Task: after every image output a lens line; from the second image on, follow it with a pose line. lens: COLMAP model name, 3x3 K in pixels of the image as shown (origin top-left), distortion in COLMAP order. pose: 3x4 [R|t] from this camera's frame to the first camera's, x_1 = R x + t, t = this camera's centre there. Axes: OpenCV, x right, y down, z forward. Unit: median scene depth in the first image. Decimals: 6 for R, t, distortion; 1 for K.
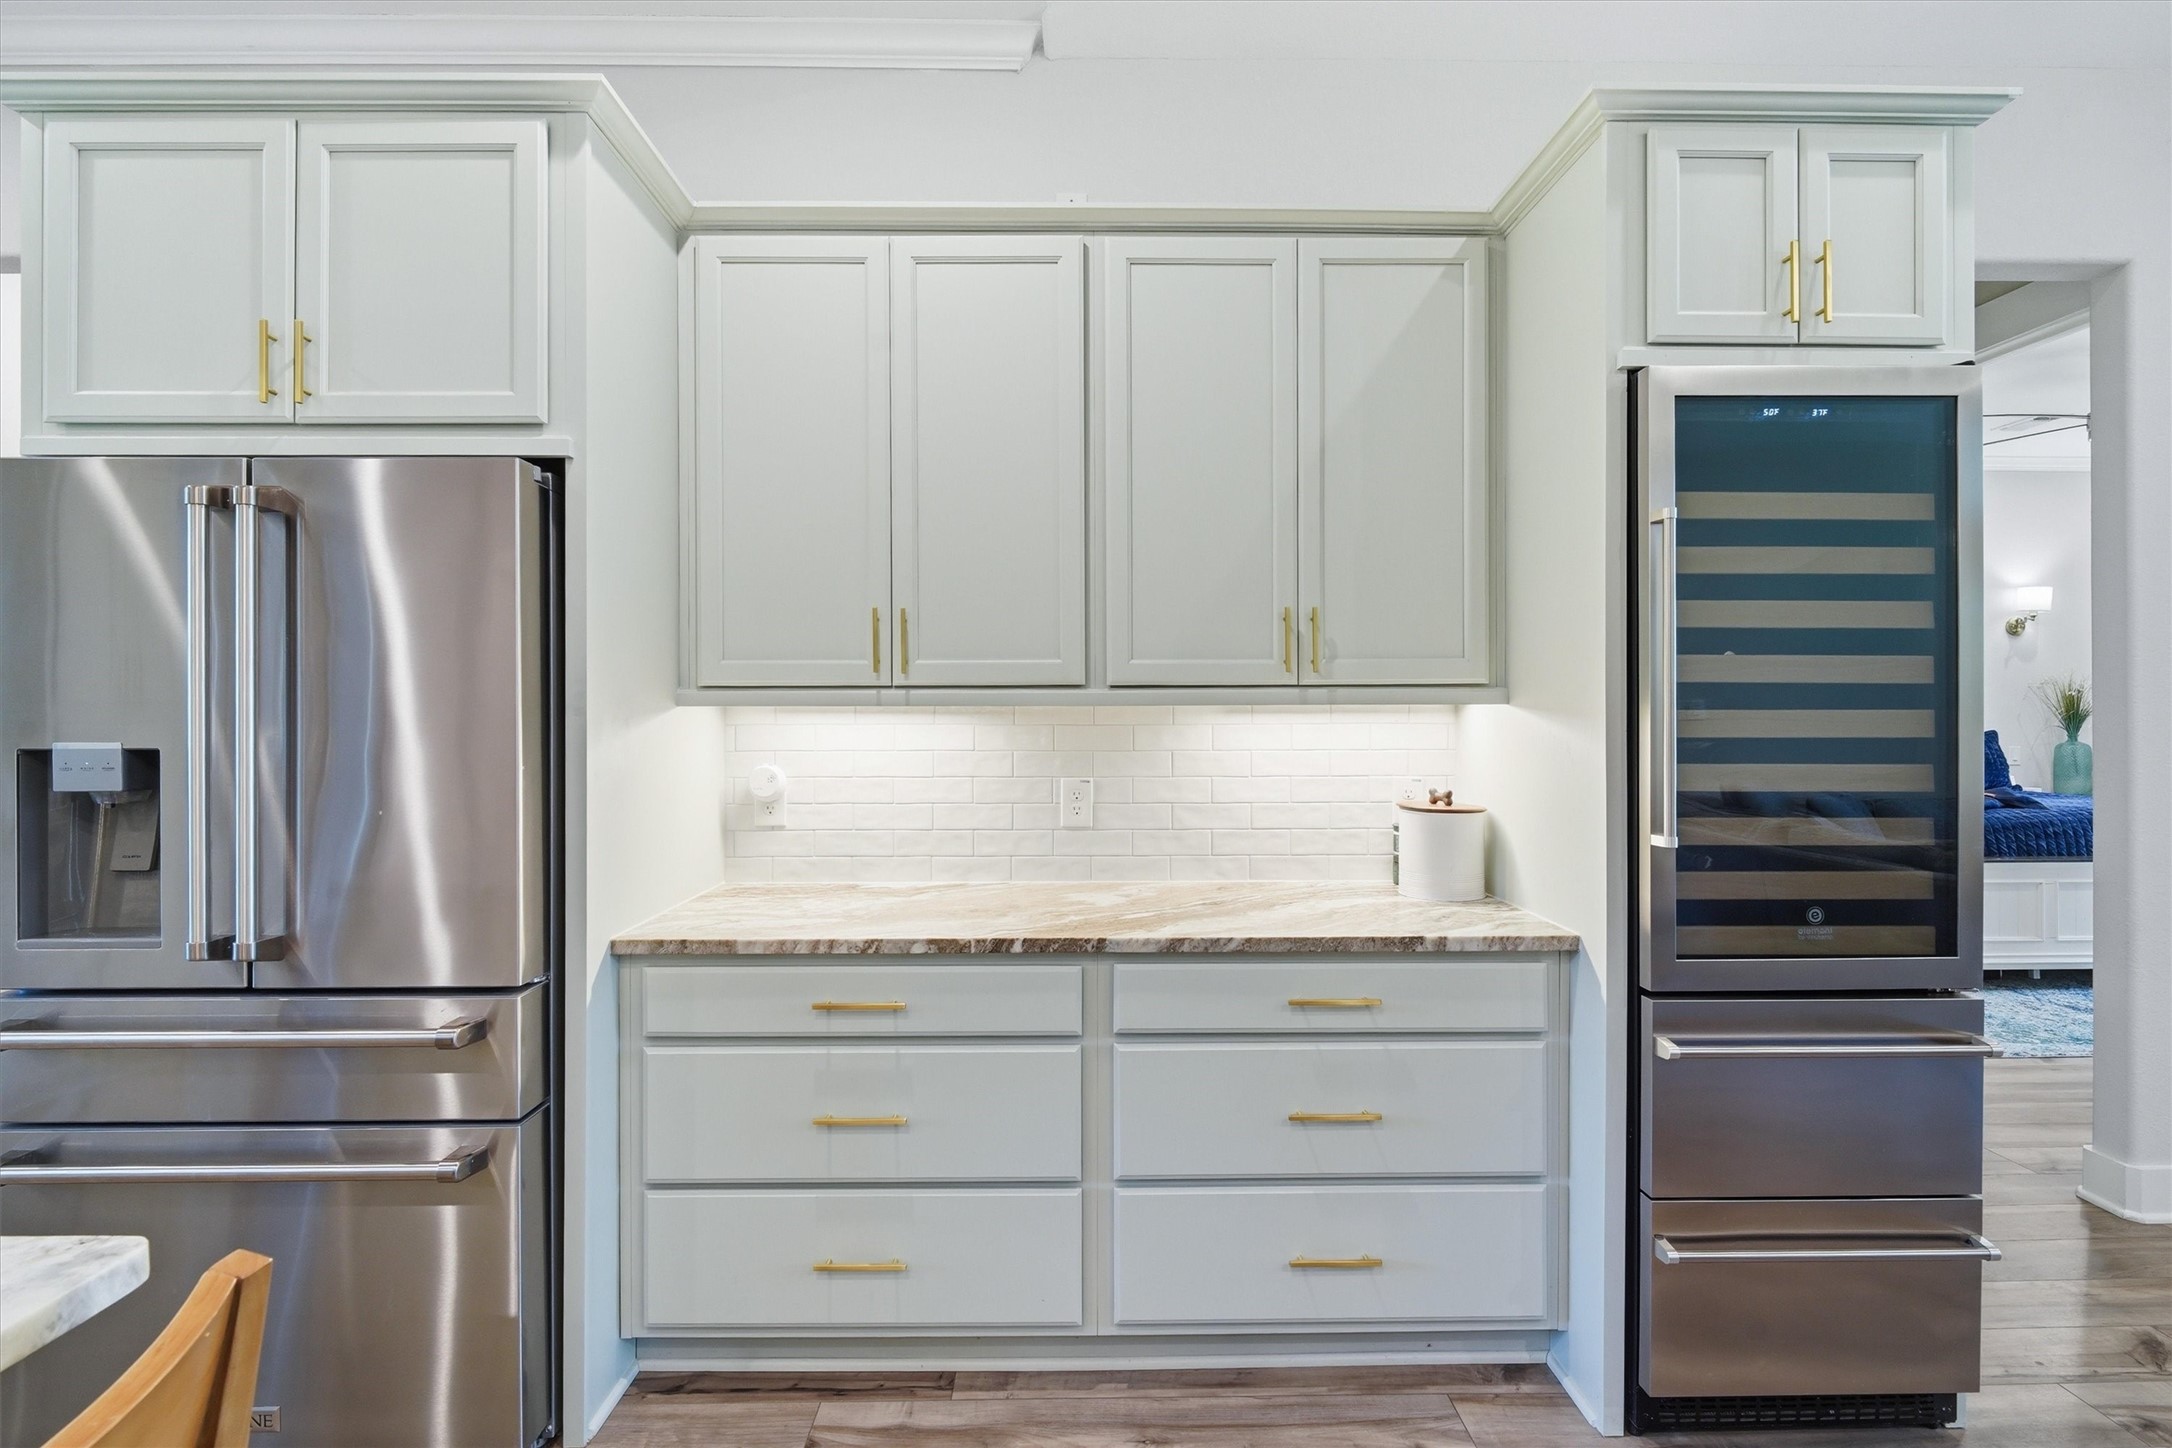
lens RADIAL K [[1027.2, 0, 1099.4], [0, 1027.2, 713.4], [0, 0, 1]] dist [-0.004835, -0.000761]
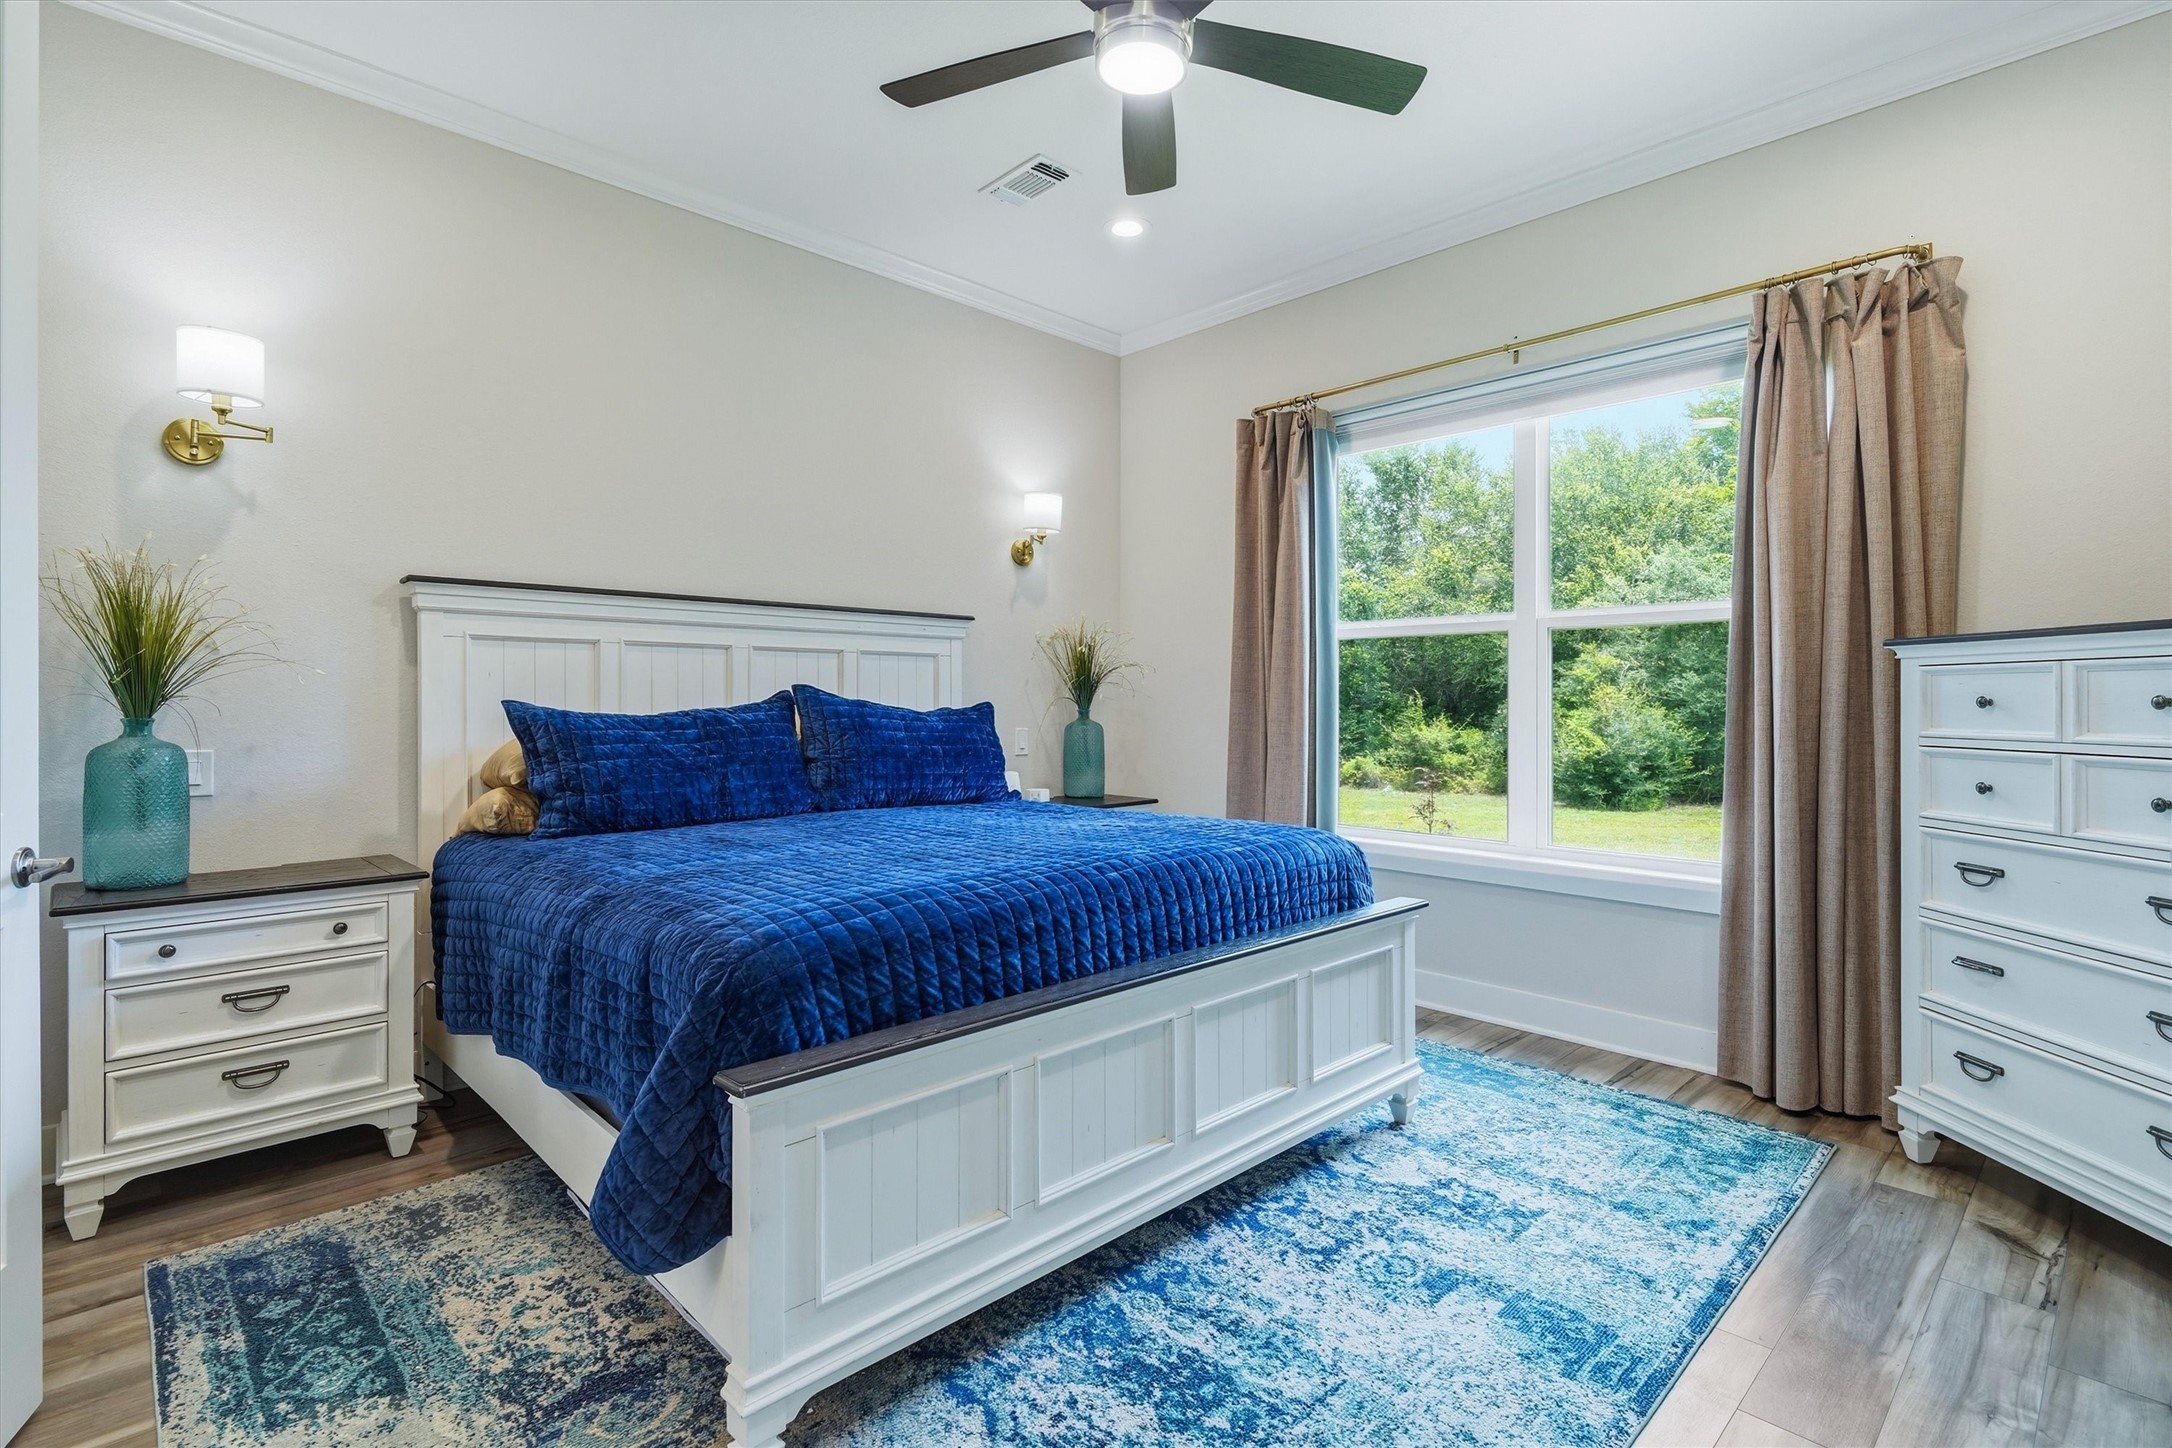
lens RADIAL K [[1027.2, 0, 1085.4], [0, 1027.2, 713.3], [0, 0, 1]] dist [-0.004835, -0.000761]
pose [[0.731021, -0.003432, 0.682347, 0.494356], [0.000452, 0.999990, 0.004545, 0.020358], [-0.682355, -0.003014, 0.731015, 0.507432]]
